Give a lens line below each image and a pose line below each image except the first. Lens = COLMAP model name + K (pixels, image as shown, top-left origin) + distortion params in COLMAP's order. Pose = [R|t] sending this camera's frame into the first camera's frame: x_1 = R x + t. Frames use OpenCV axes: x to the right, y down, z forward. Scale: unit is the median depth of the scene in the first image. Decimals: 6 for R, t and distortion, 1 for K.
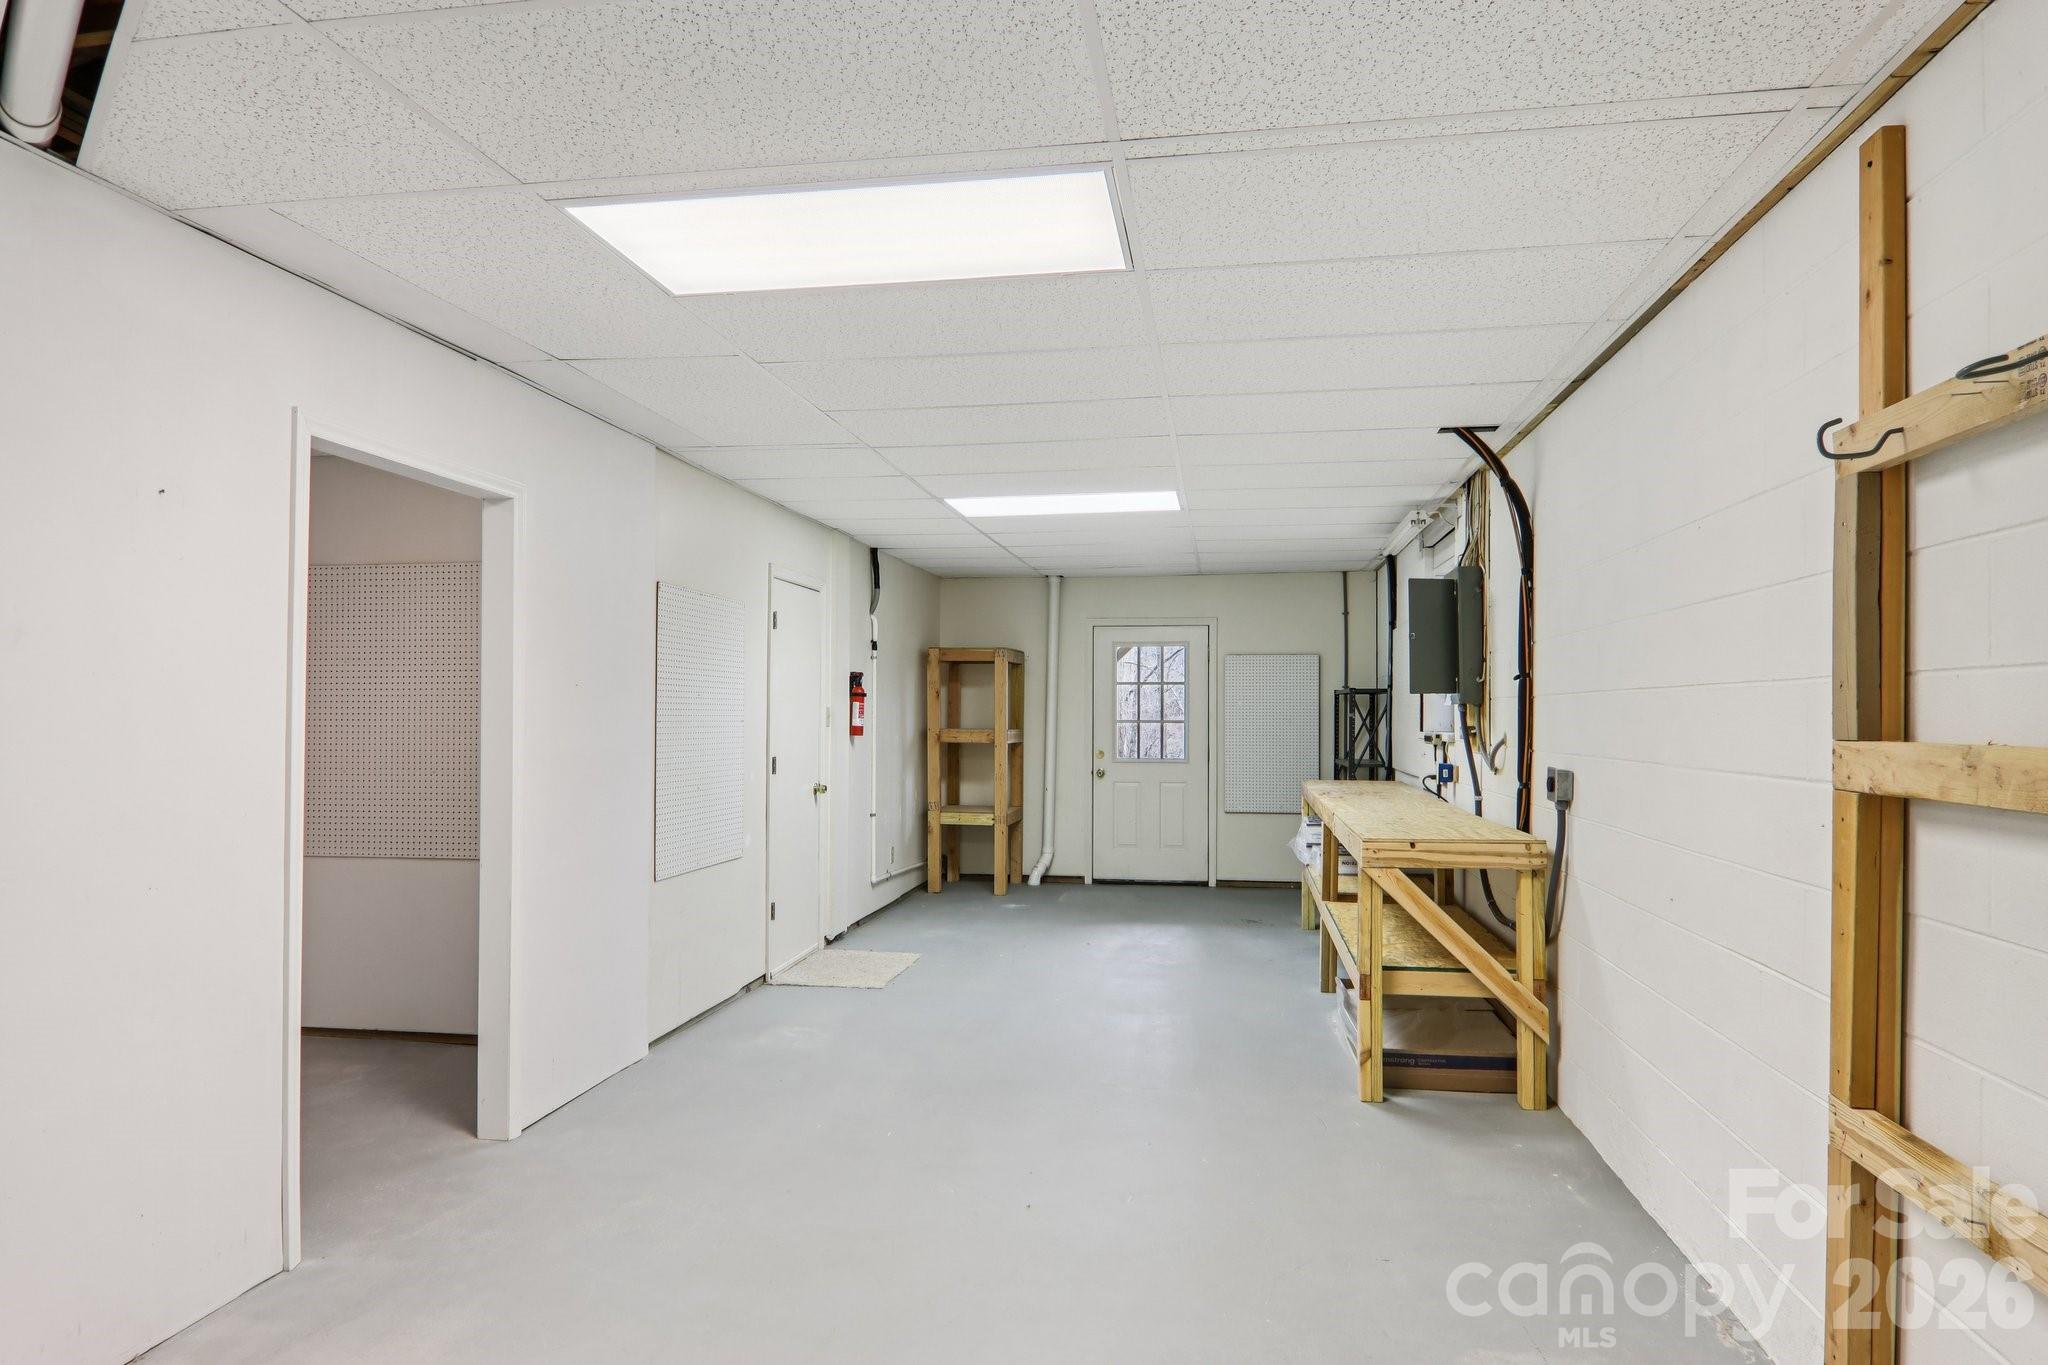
lens RADIAL K [[1256.0, 0, 1010.3], [0, 1256.0, 685.9], [0, 0, 1]] dist [0.017749, -0.004055]
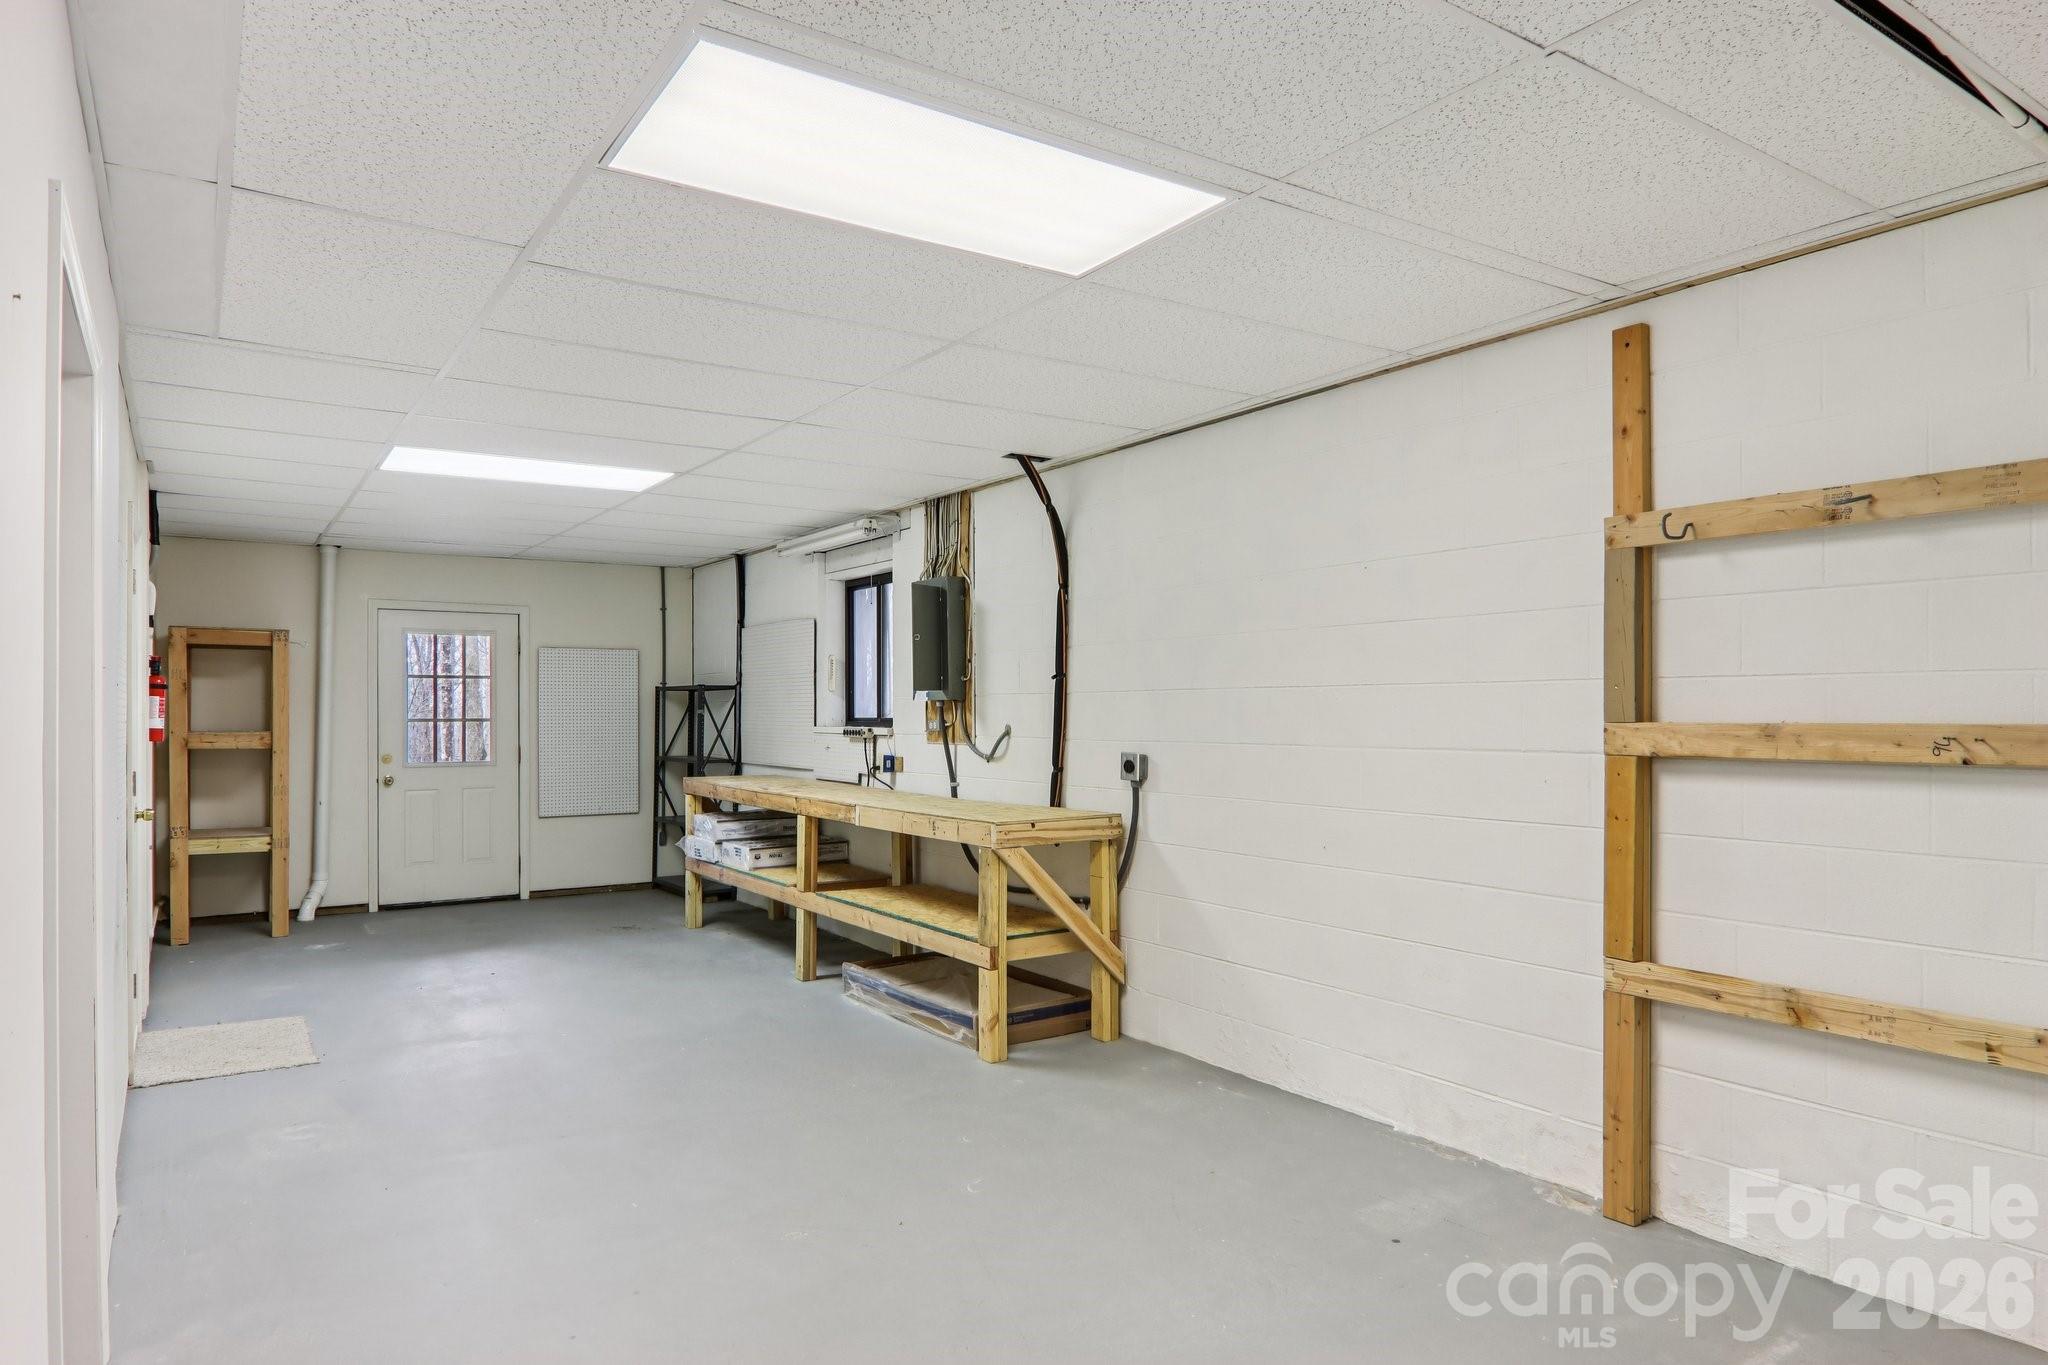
lens RADIAL K [[1256.0, 0, 1006.7], [0, 1256.0, 696.0], [0, 0, 1]] dist [0.017749, -0.004055]
pose [[0.737747, 0.004342, 0.675064, -0.351408], [-0.010789, 0.999927, 0.005360, 0.004437], [-0.674992, -0.011238, 0.737740, 0.149045]]
